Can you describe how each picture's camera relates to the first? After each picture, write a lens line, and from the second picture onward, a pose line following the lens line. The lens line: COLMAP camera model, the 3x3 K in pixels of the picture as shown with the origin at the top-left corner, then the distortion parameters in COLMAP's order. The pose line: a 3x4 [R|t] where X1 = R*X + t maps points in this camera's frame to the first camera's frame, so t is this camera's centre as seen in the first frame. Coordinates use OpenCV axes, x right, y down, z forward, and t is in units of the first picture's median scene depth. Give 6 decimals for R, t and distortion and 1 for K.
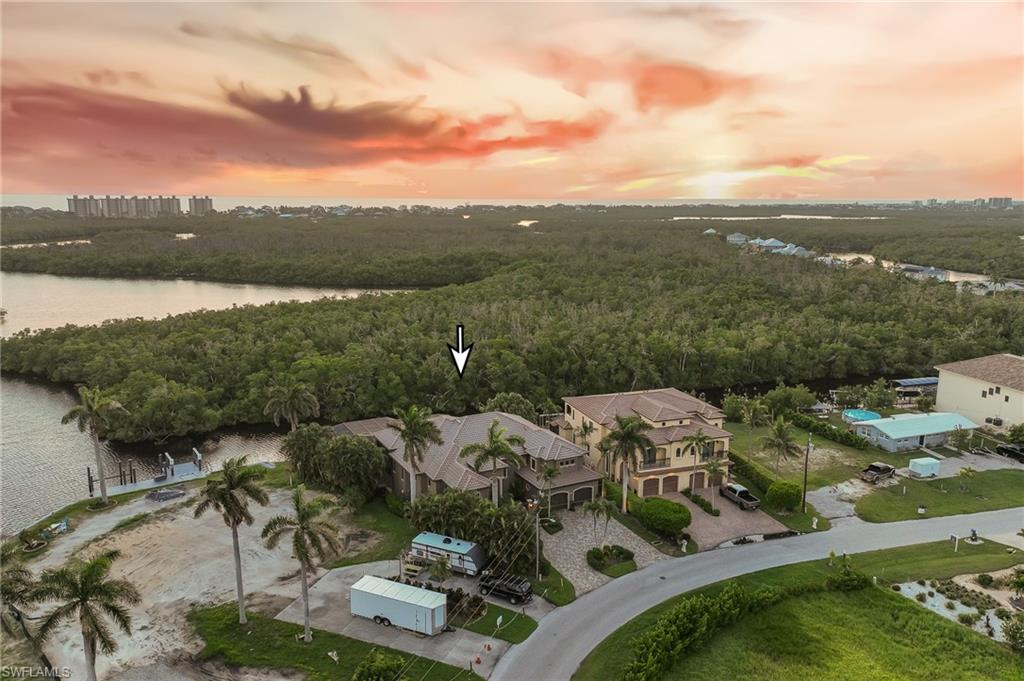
lens RADIAL K [[735.6, 0, 512.0], [0, 735.6, 340.5], [0, 0, 1]] dist [0.007677, 0.003141]
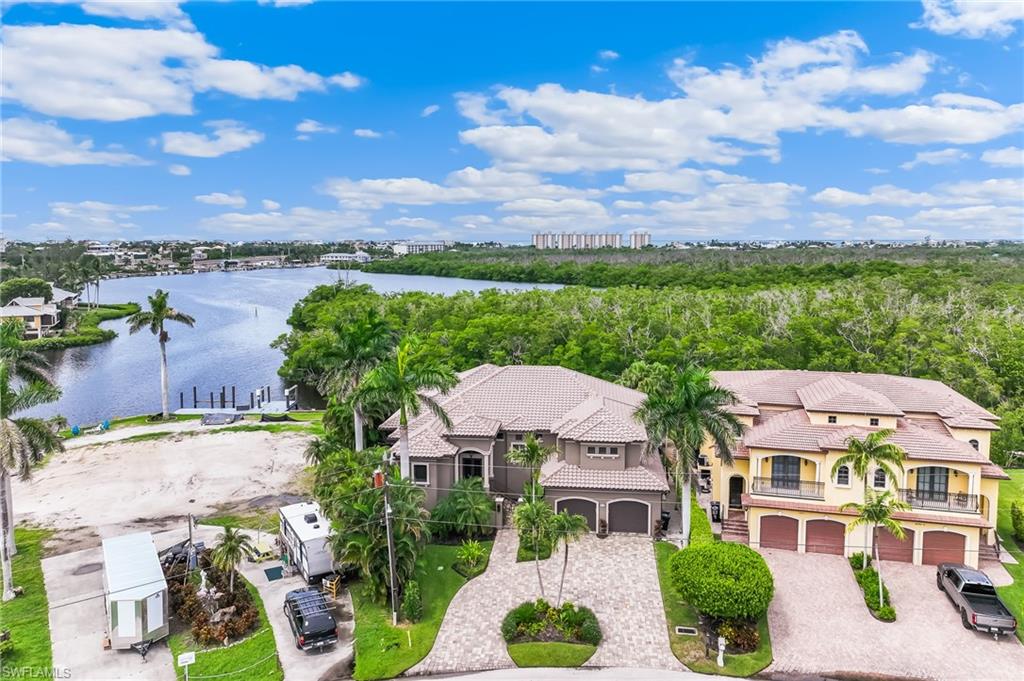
lens RADIAL K [[719.8, 0, 514.5], [0, 719.8, 304.0], [0, 0, 1]] dist [0.005805, 0.003878]
pose [[0.823458, 0.042361, -0.565793, 0.294032], [-0.103227, 0.991751, -0.075984, 0.091152], [0.557908, 0.120975, 0.821038, 0.431735]]
